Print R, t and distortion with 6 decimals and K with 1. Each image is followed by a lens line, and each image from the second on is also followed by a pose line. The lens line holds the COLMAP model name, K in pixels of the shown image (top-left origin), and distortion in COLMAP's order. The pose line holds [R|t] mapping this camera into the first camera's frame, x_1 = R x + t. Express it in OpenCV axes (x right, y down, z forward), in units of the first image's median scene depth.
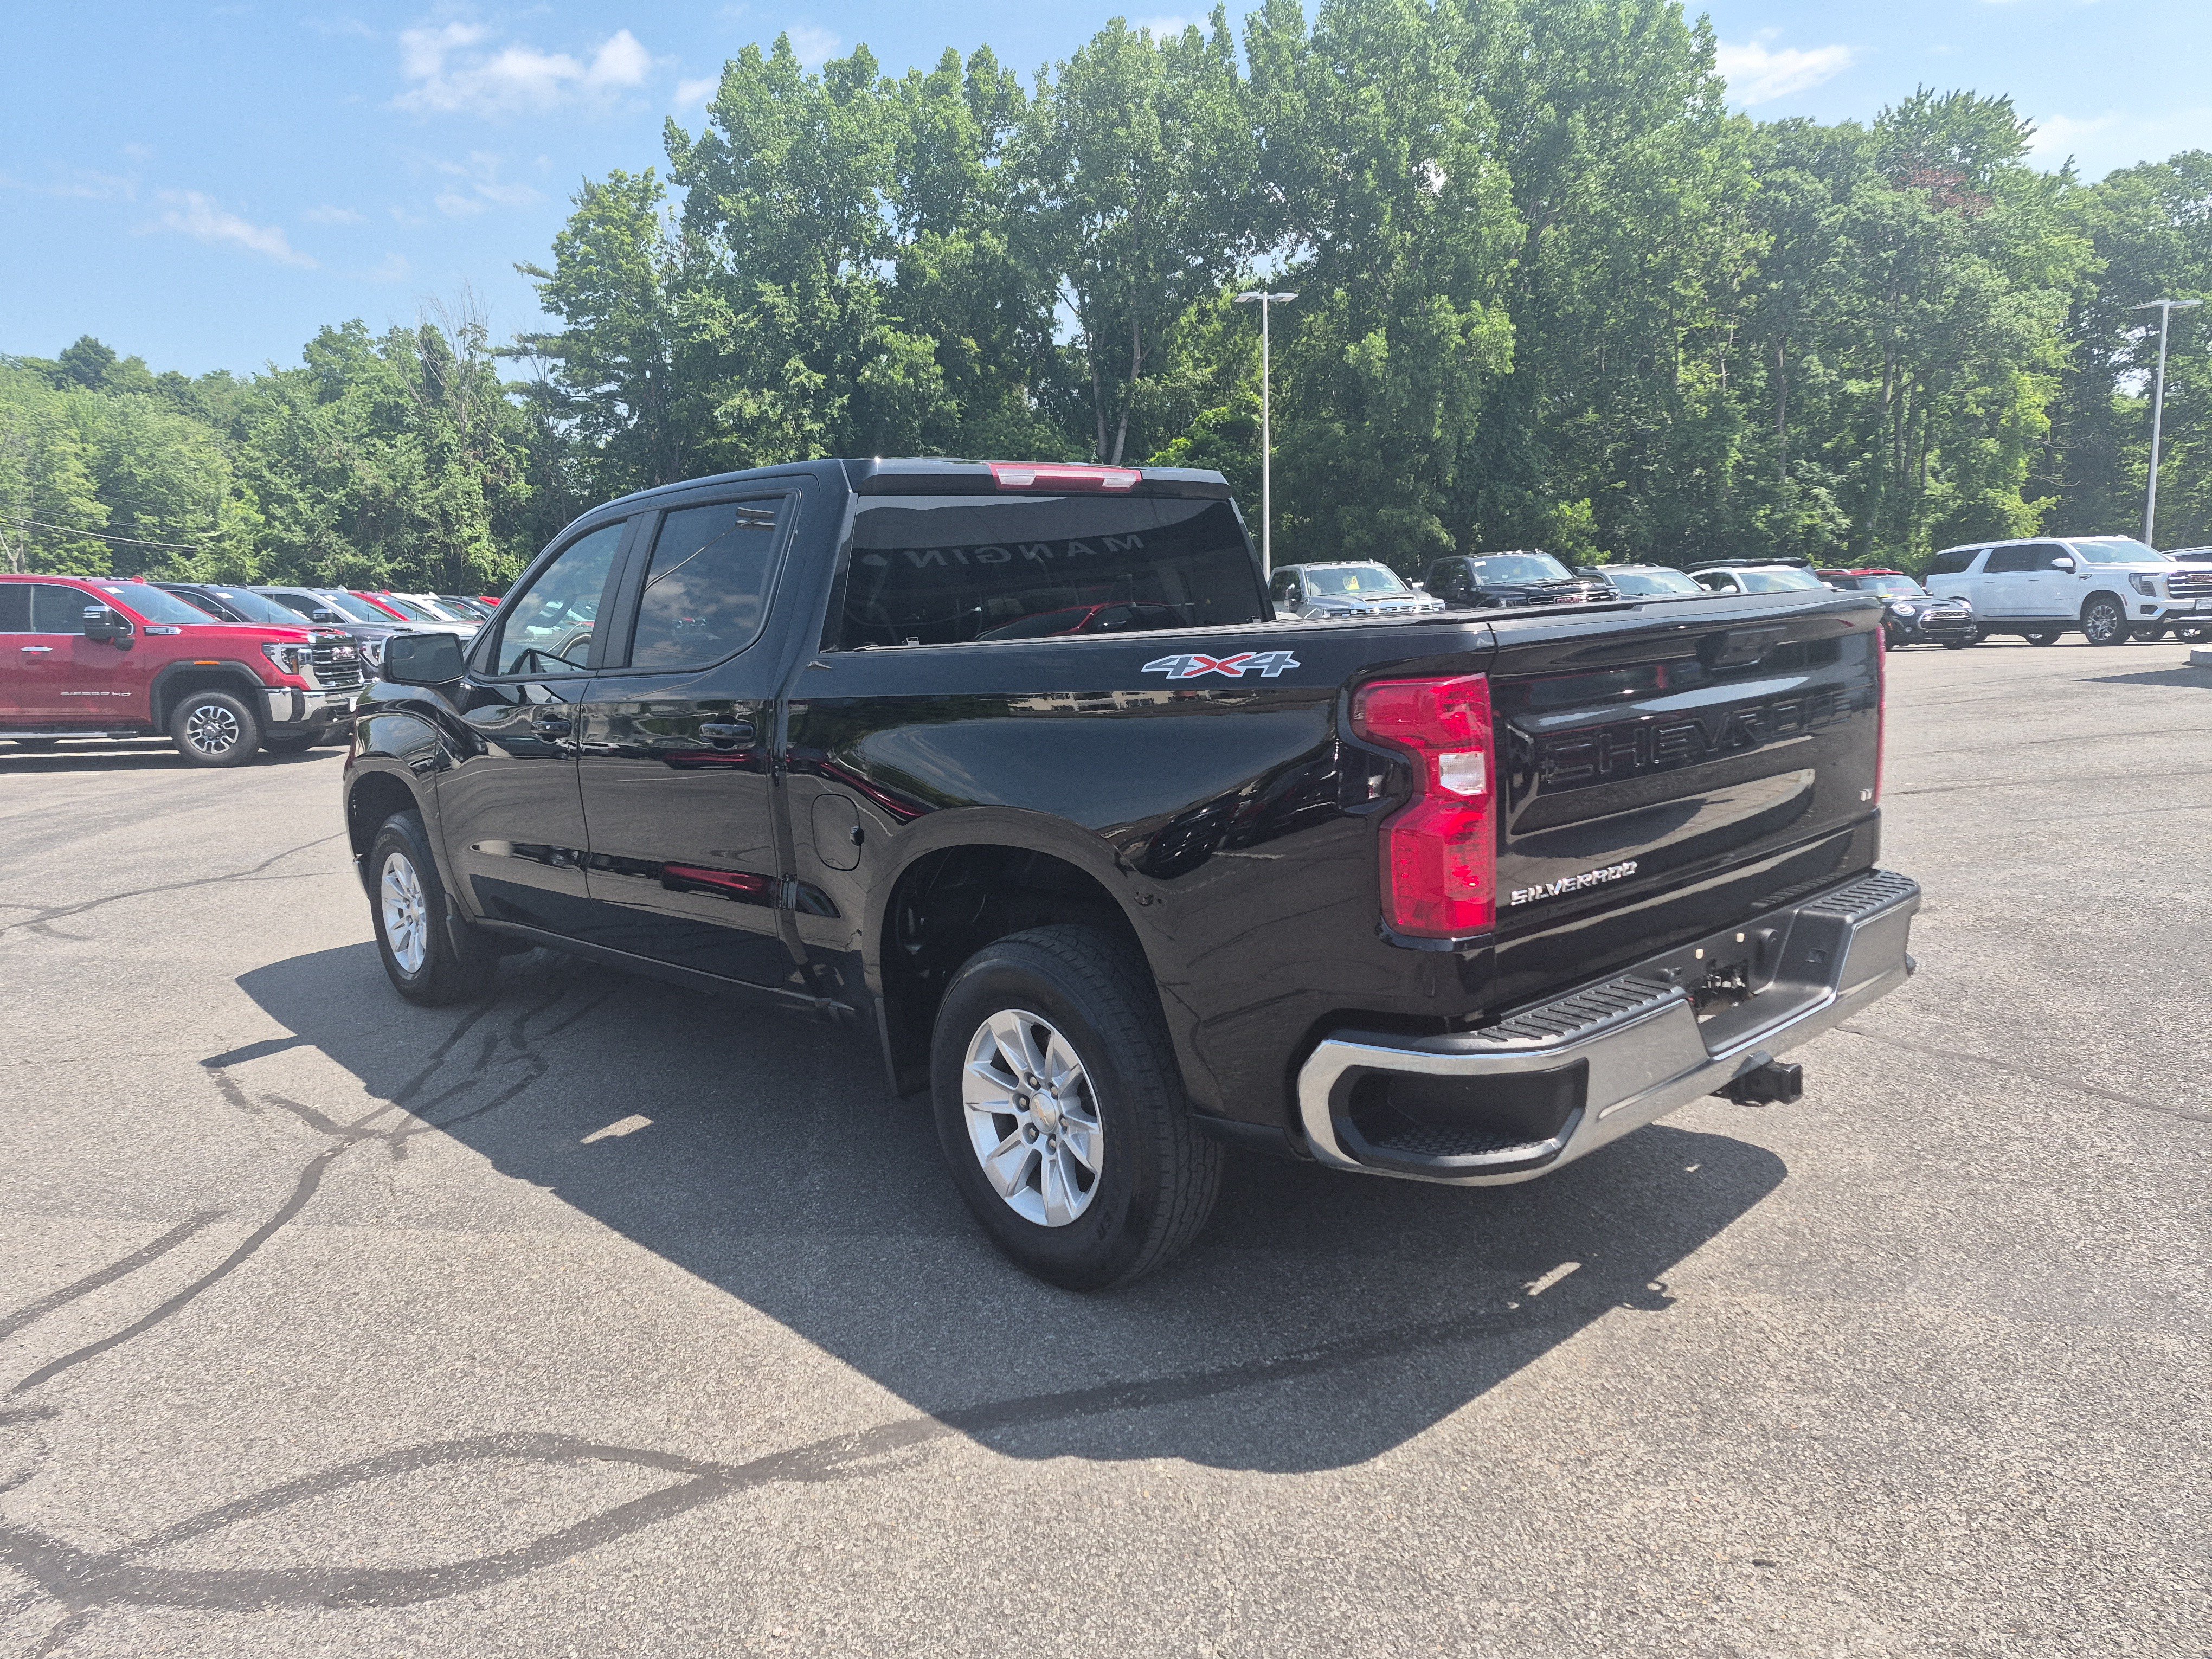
lens RADIAL K [[1601.6, 0, 1118.4], [0, 1601.6, 869.0], [0, 0, 1]] dist [0.058036, -0.067173]
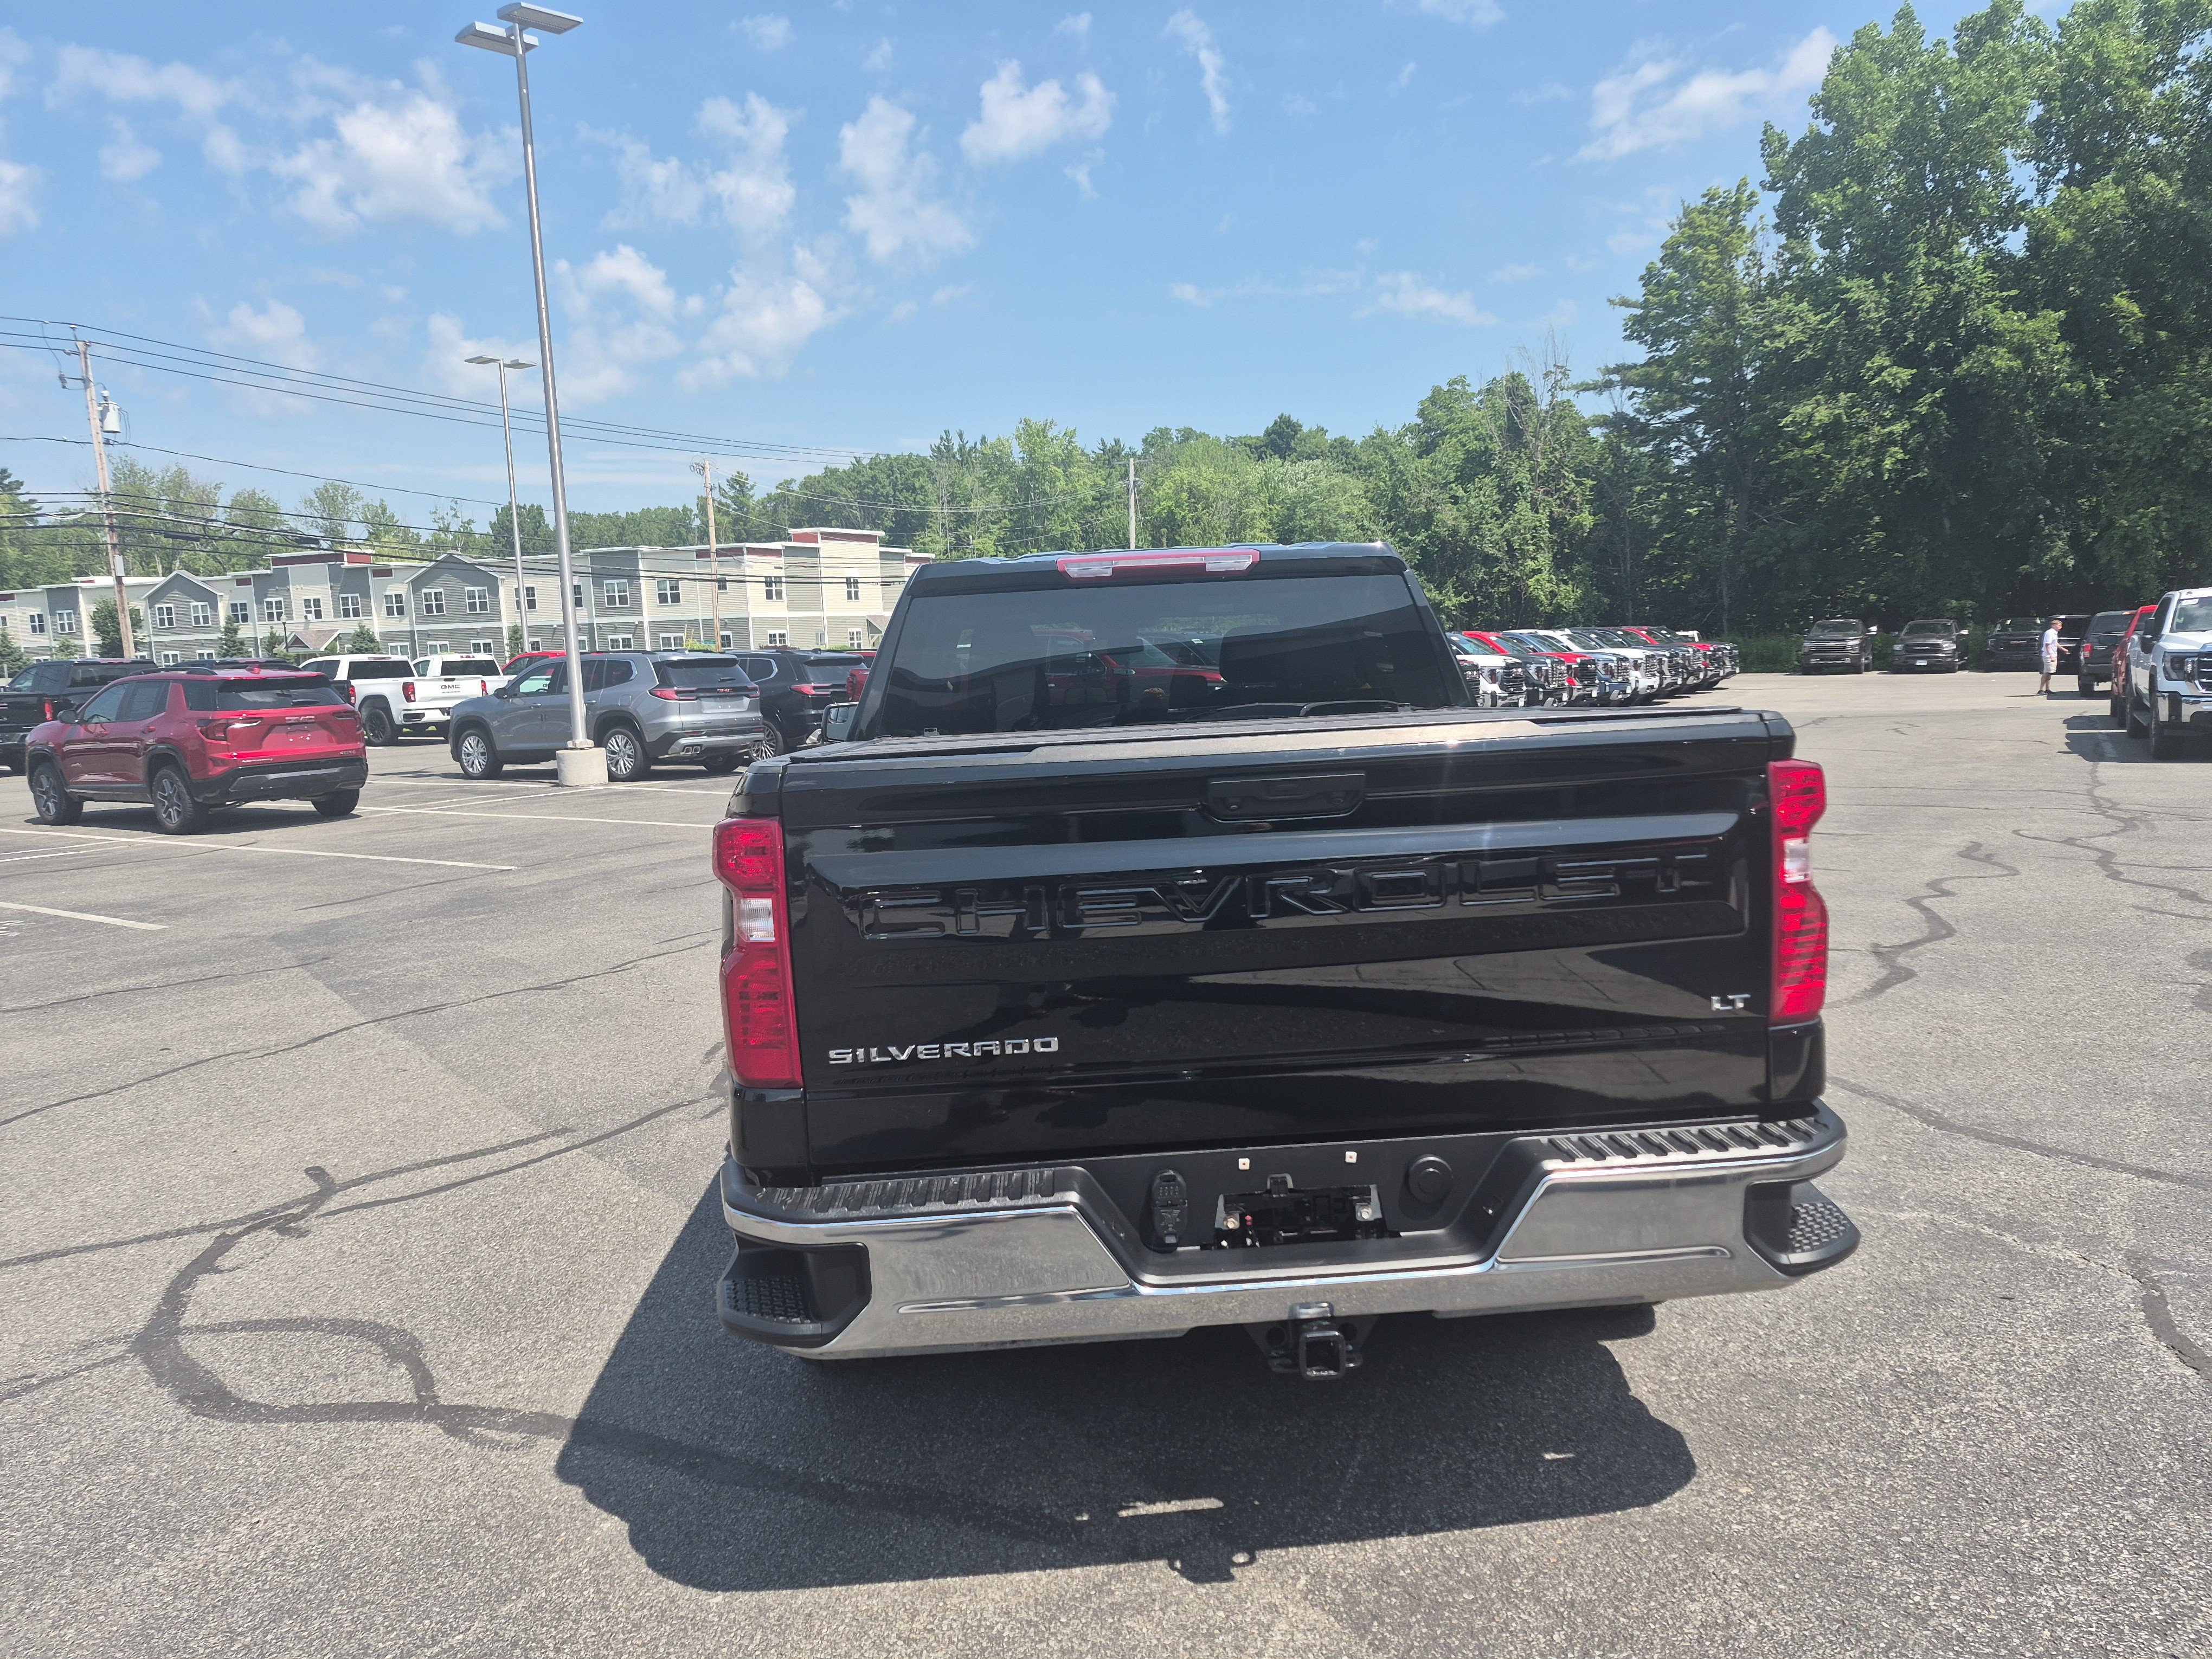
lens RADIAL K [[1601.6, 0, 1118.4], [0, 1601.6, 869.0], [0, 0, 1]] dist [0.058036, -0.067173]
pose [[0.737902, 0.087168, -0.669255, 0.117133], [-0.092365, 0.995337, 0.027800, -0.015615], [0.668558, 0.041302, 0.742512, 0.048952]]
